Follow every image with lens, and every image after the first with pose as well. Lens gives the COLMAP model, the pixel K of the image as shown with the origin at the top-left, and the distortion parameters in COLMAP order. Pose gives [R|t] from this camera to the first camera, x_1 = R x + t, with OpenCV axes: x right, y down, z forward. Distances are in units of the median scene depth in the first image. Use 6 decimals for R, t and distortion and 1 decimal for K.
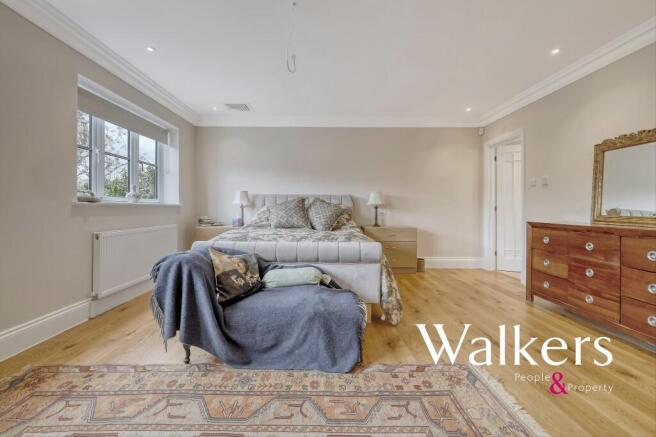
lens RADIAL K [[289.0, 0, 325.5], [0, 289.0, 212.1], [0, 0, 1]] dist [0.007205, -0.001243]
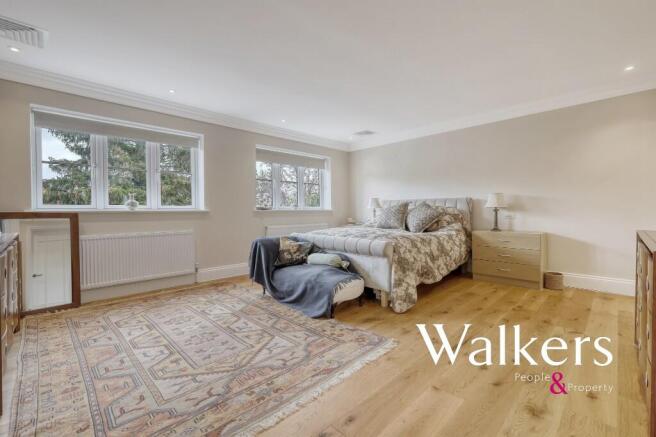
lens RADIAL K [[289.0, 0, 333.3], [0, 289.0, 218.0], [0, 0, 1]] dist [0.007205, -0.001243]
pose [[0.715751, 0.011713, -0.698257, 0.878264], [0.000885, 0.999843, 0.017679, -0.015419], [0.698355, -0.013271, 0.715629, -0.039186]]
